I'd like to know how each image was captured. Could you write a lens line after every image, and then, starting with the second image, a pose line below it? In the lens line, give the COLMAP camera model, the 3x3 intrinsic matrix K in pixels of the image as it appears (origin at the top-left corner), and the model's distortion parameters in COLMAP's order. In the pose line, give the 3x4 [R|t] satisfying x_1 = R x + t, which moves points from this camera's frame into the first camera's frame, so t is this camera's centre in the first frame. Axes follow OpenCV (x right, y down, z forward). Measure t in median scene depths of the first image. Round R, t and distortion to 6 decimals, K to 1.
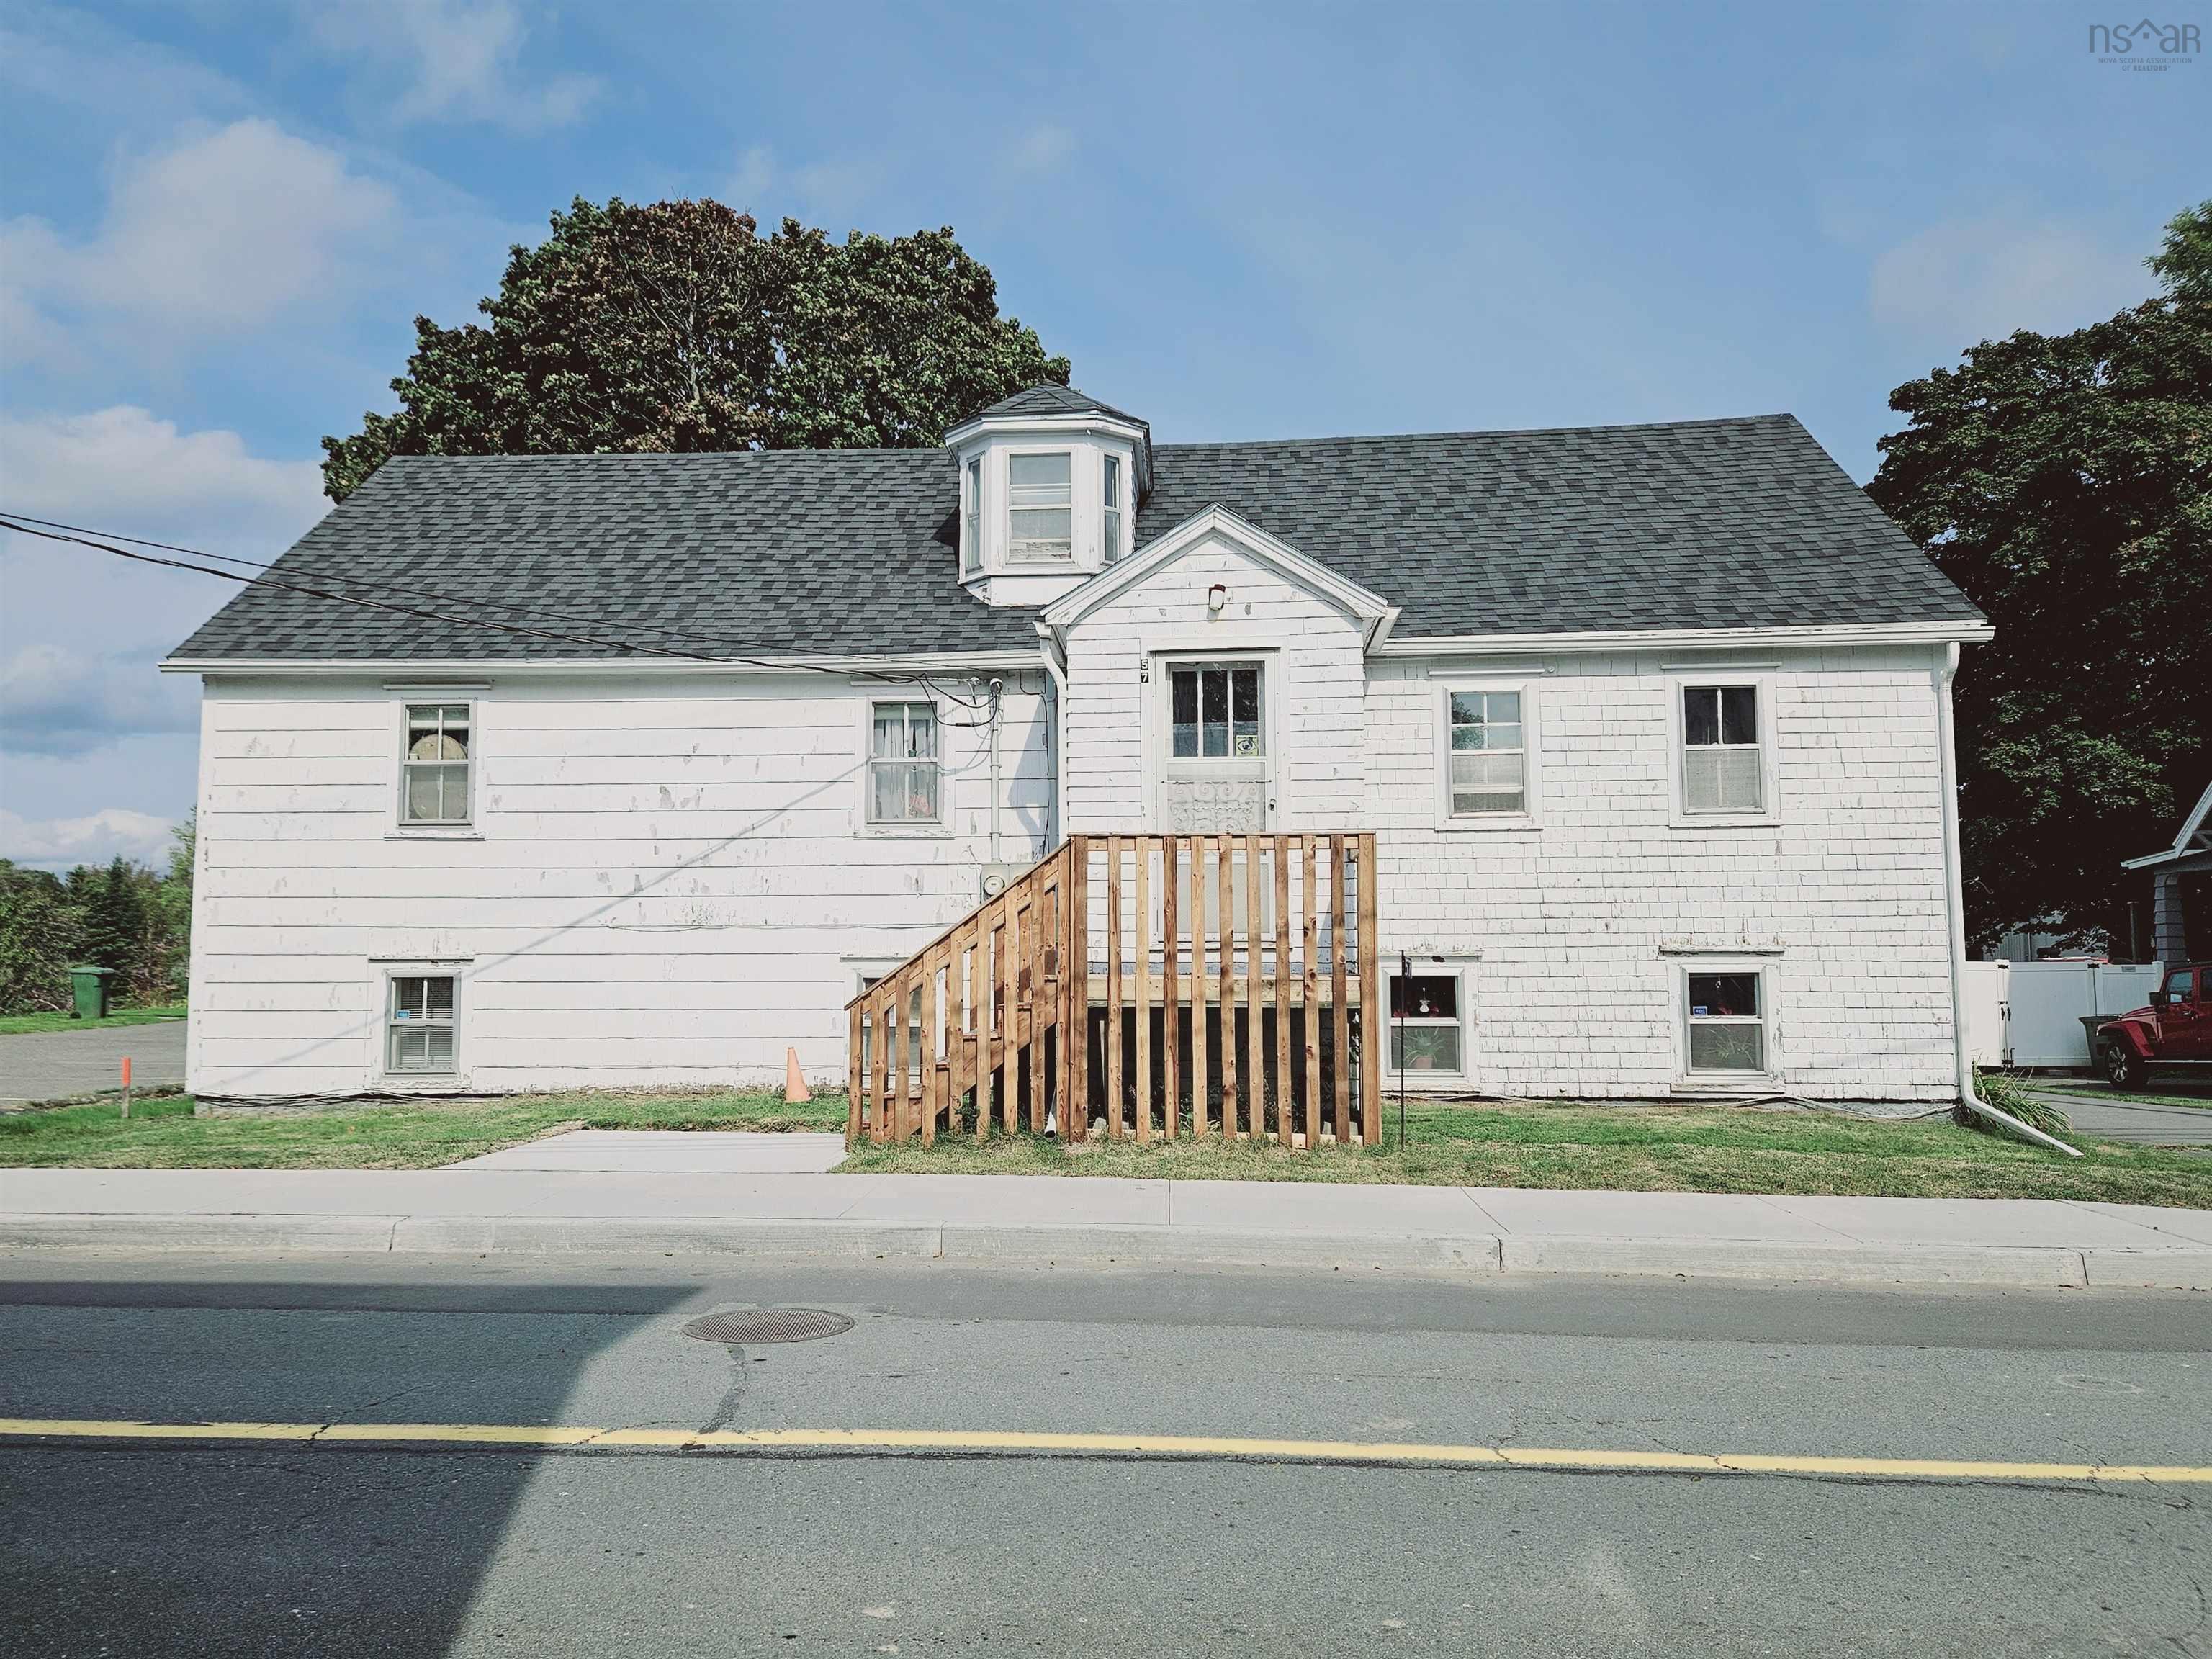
lens RADIAL K [[1560.3, 0, 1062.4], [0, 1560.3, 853.8], [0, 0, 1]] dist [0.080580, -0.063406]
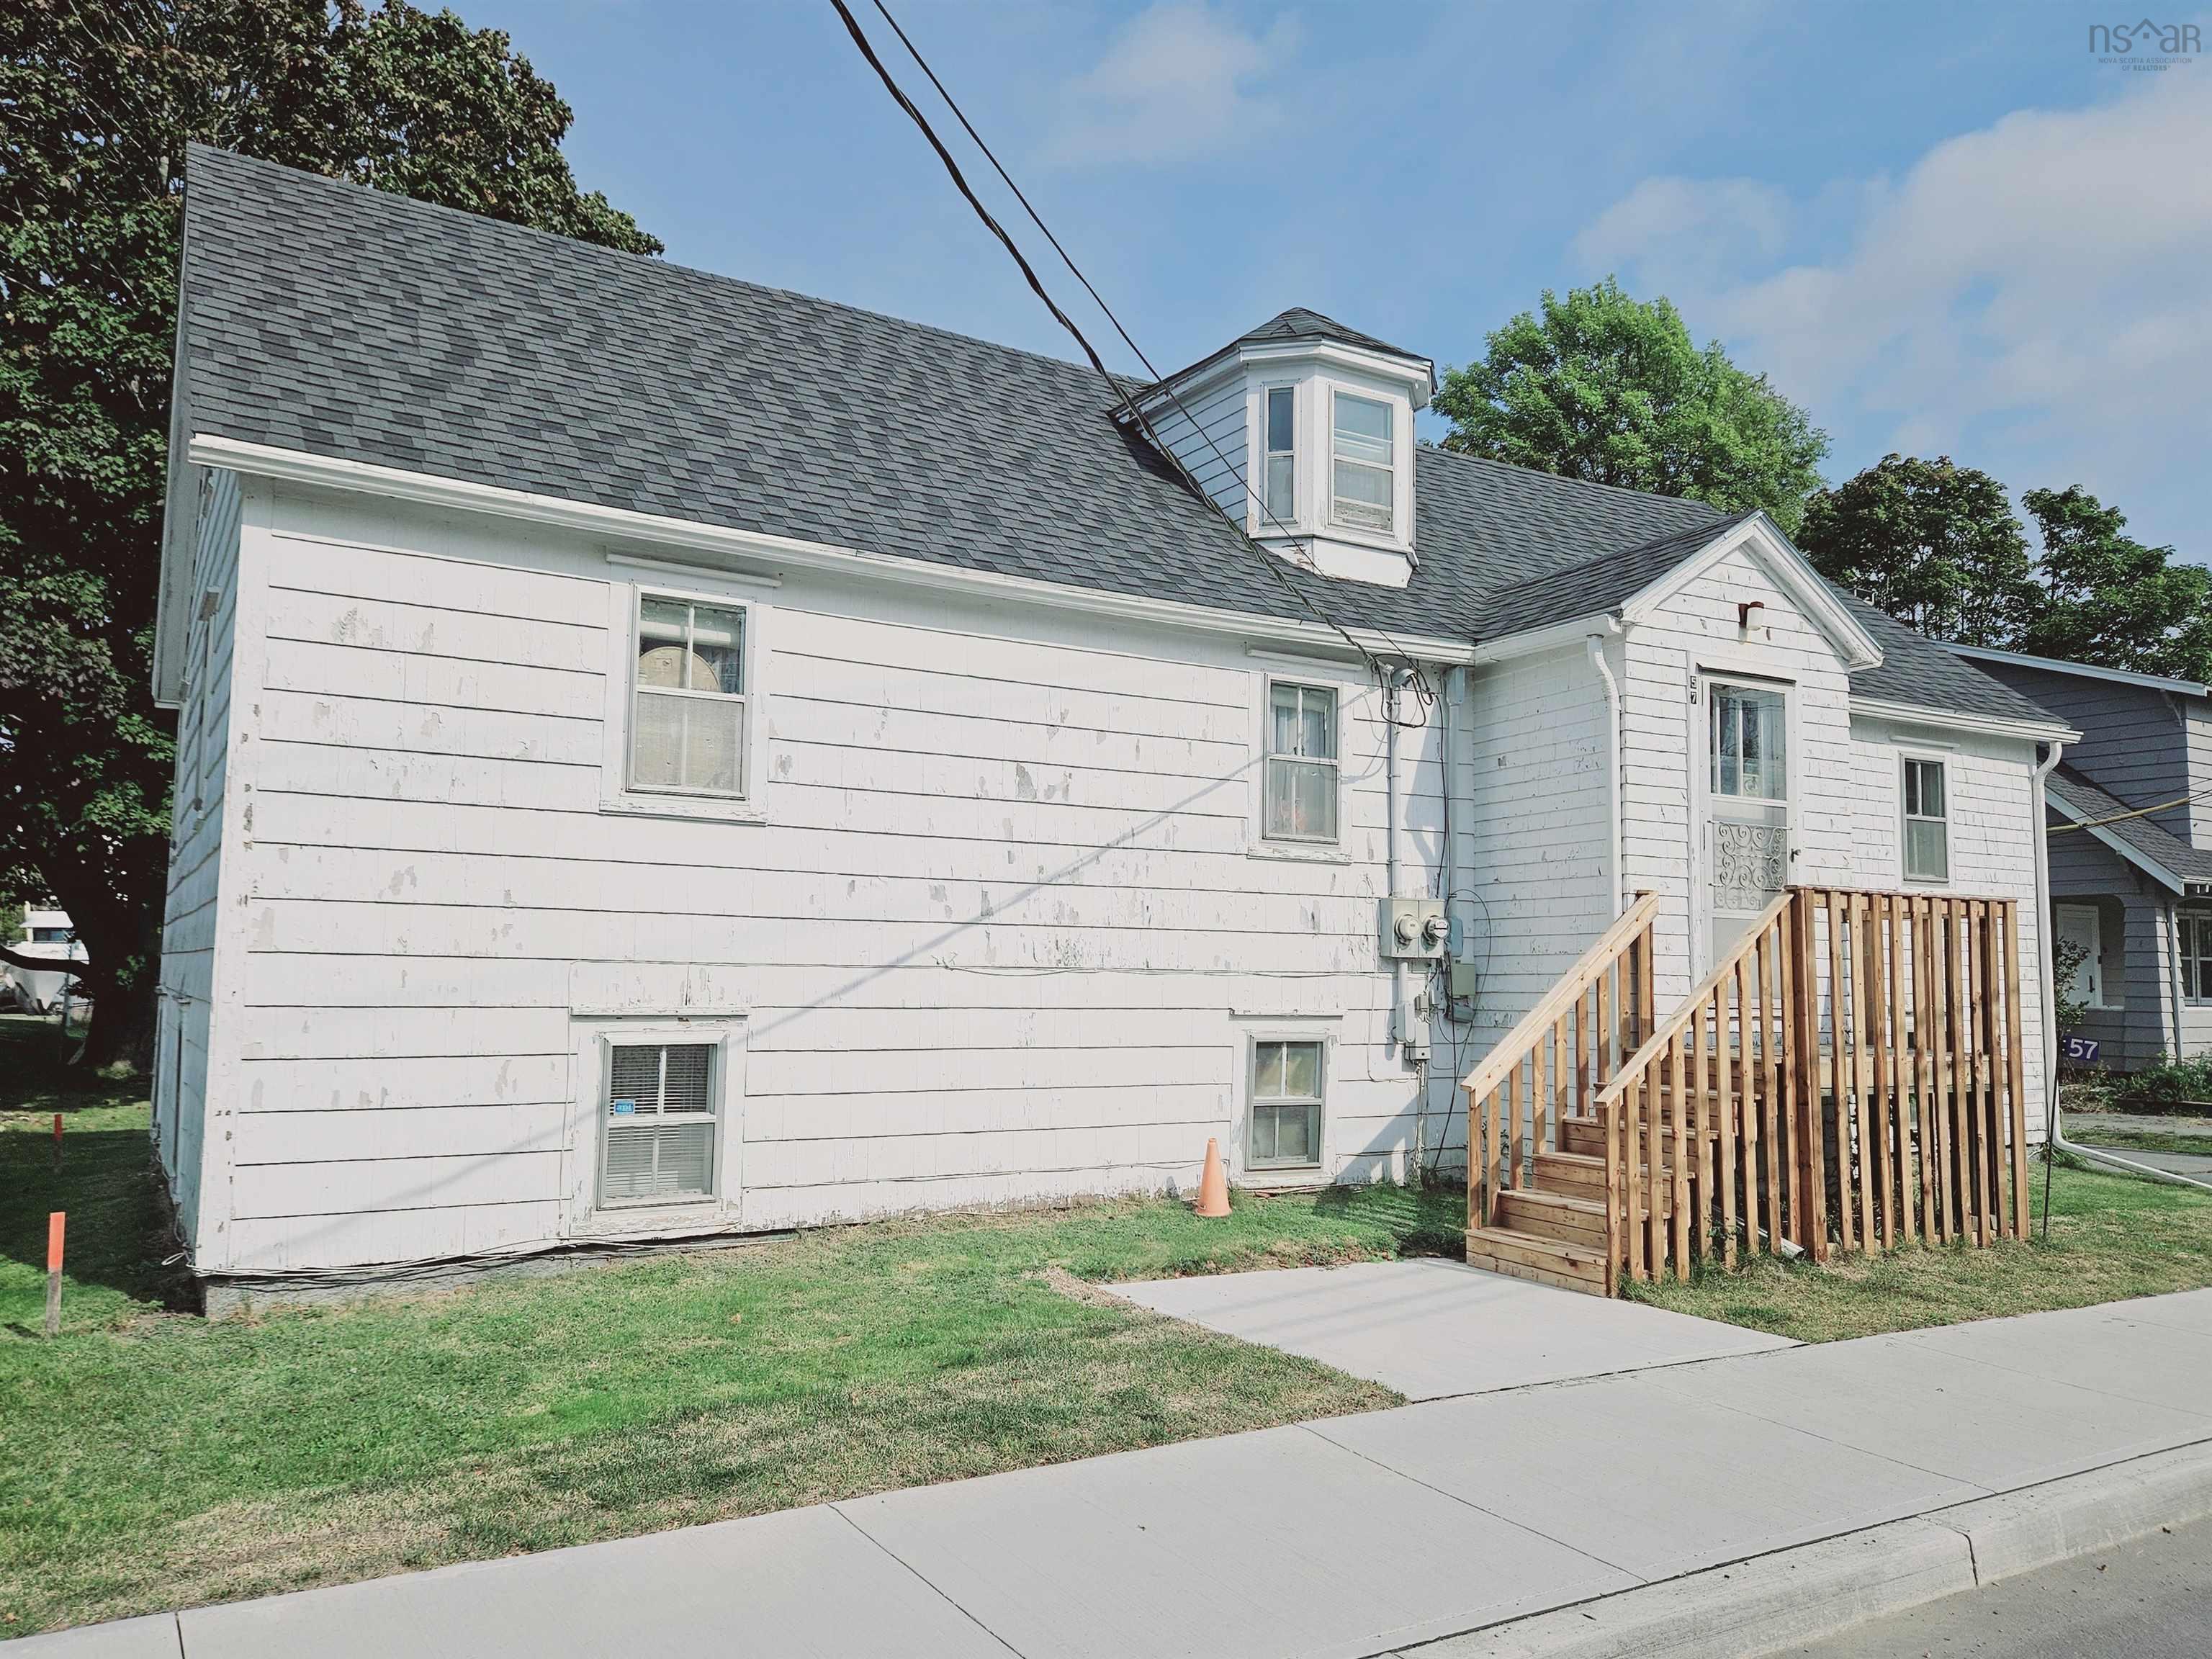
lens RADIAL K [[1560.3, 0, 1062.4], [0, 1560.3, 853.8], [0, 0, 1]] dist [0.080580, -0.063406]
pose [[0.824745, 0.054898, 0.562834, -0.660449], [-0.060019, 0.998153, -0.009409, 0.001294], [-0.562311, -0.026021, 0.826516, 0.442420]]
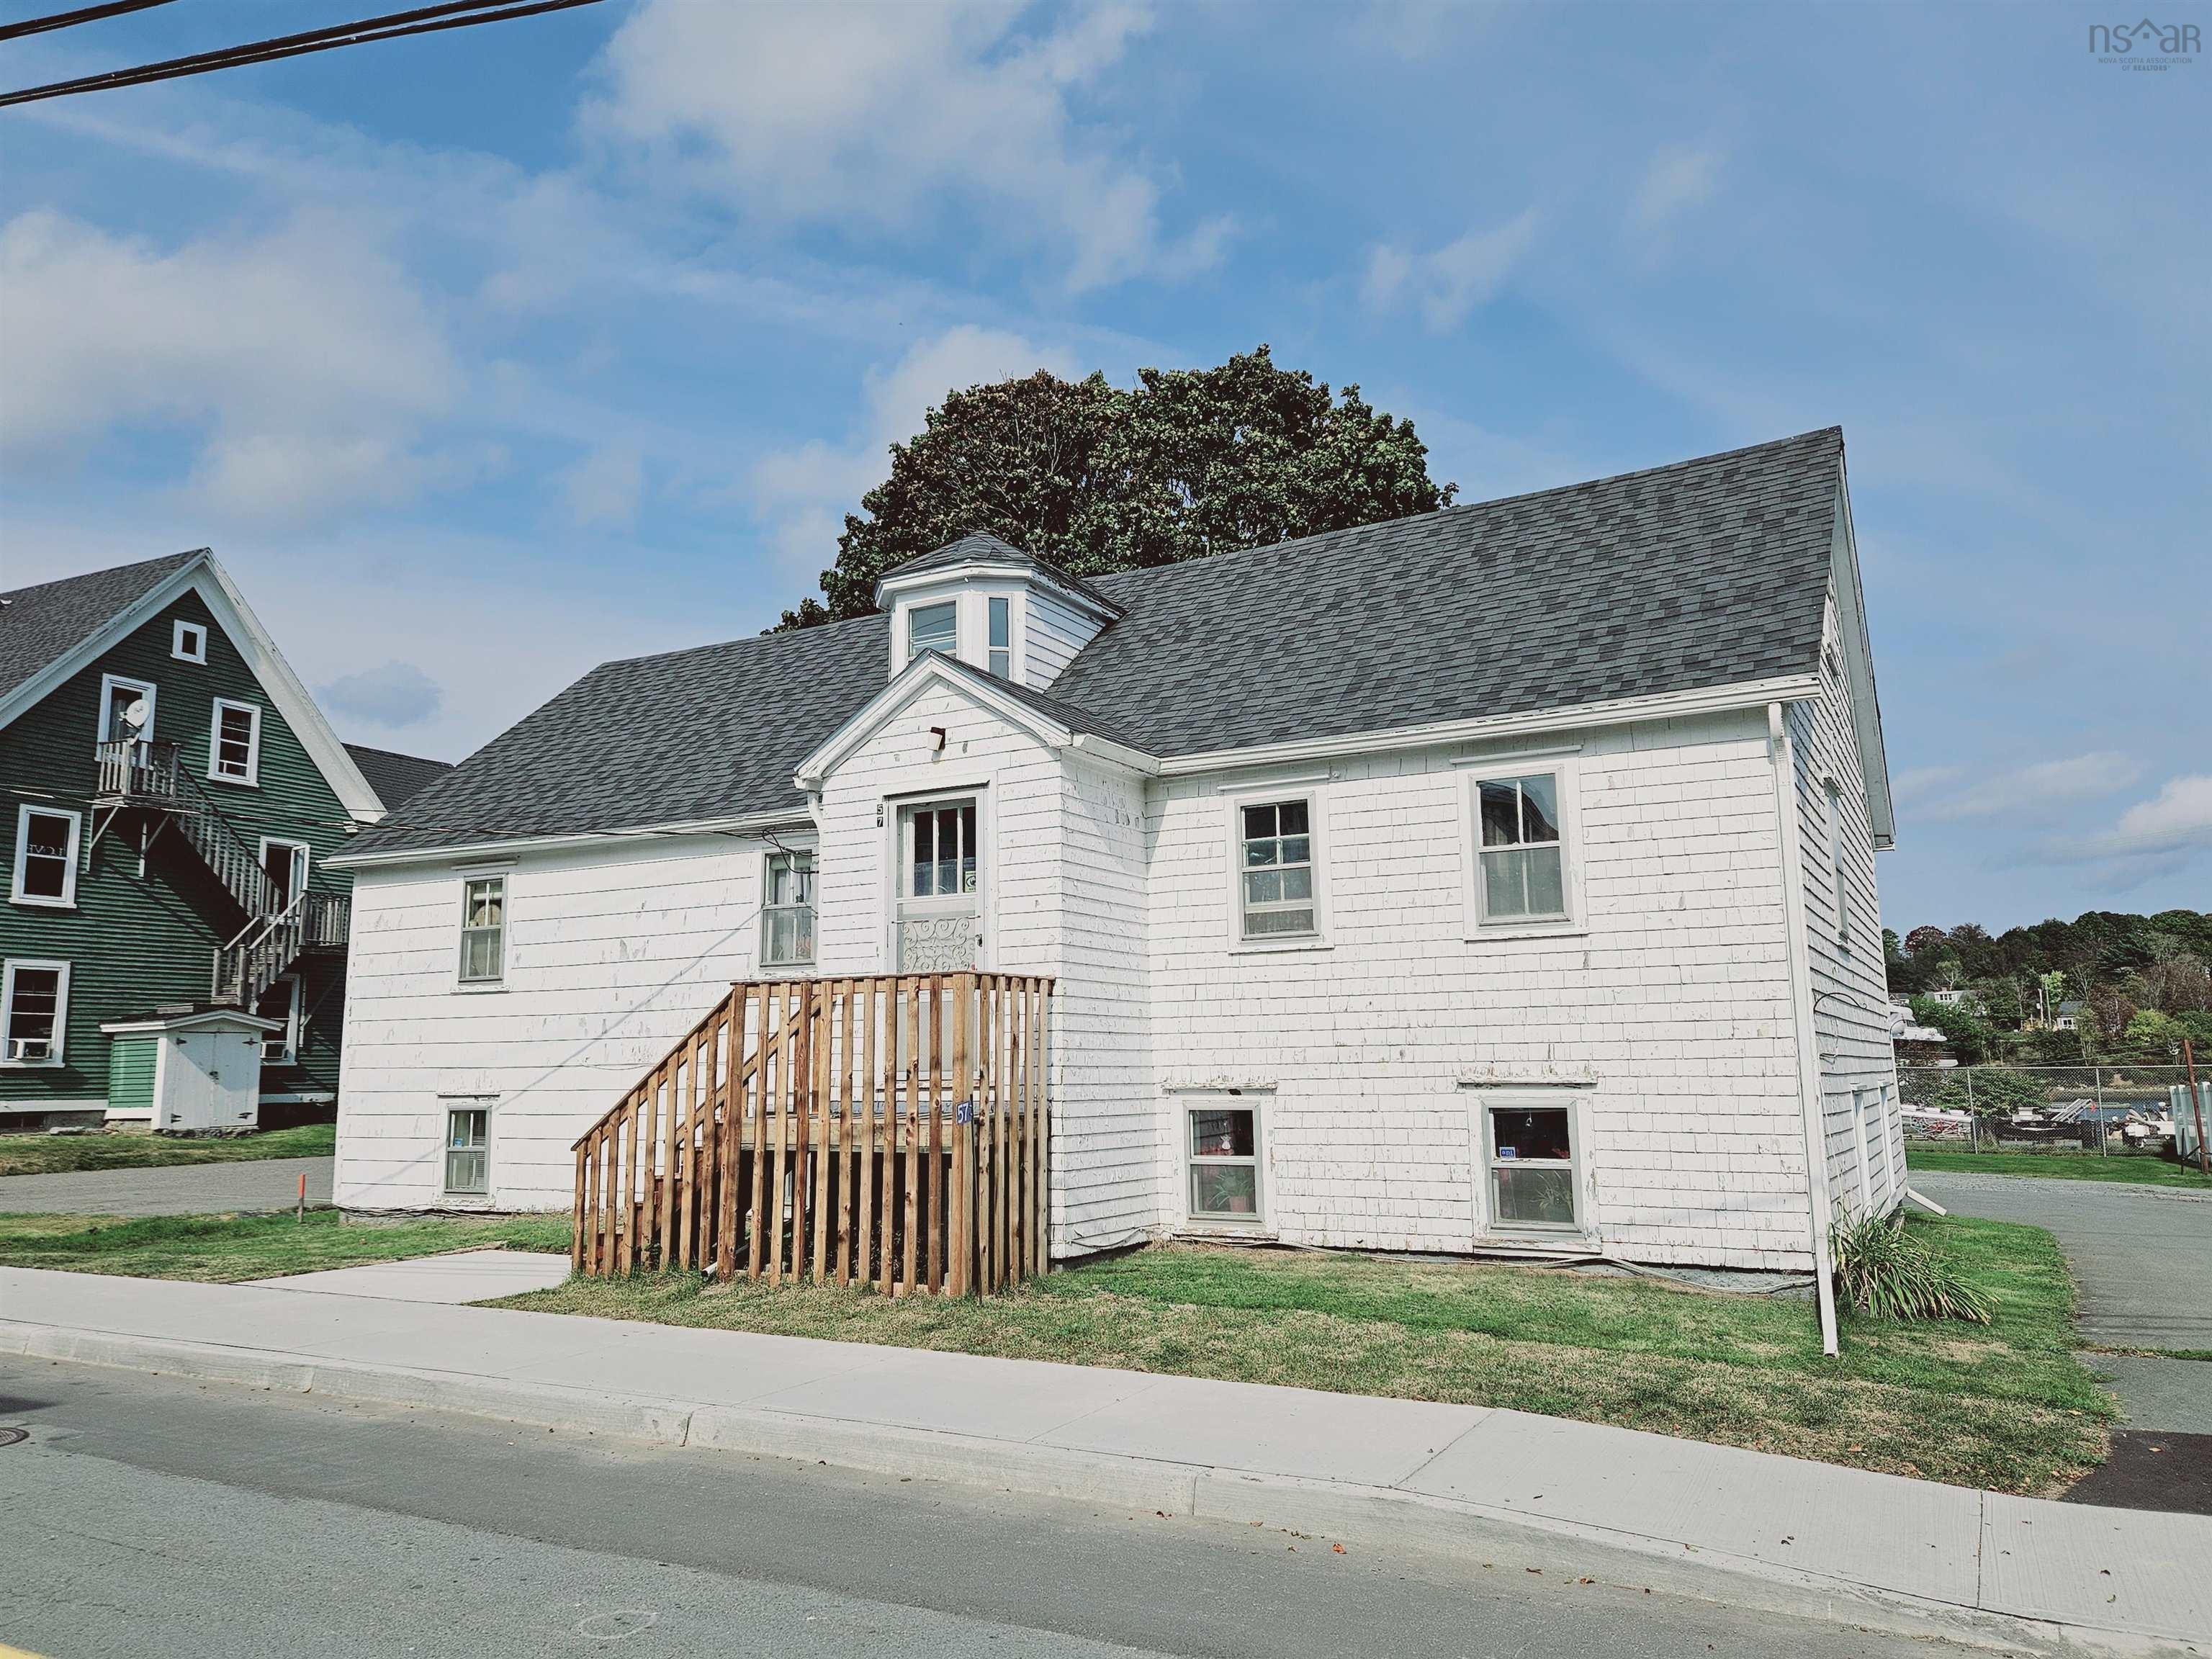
lens RADIAL K [[1562.9, 0, 1106.0], [0, 1562.9, 829.5], [0, 0, 1]] dist [0.067432, -0.001930]
pose [[0.907826, -0.072327, -0.413063, 0.570370], [0.042243, 0.995776, -0.081518, -0.015850], [0.417214, 0.056555, 0.907047, 0.113814]]
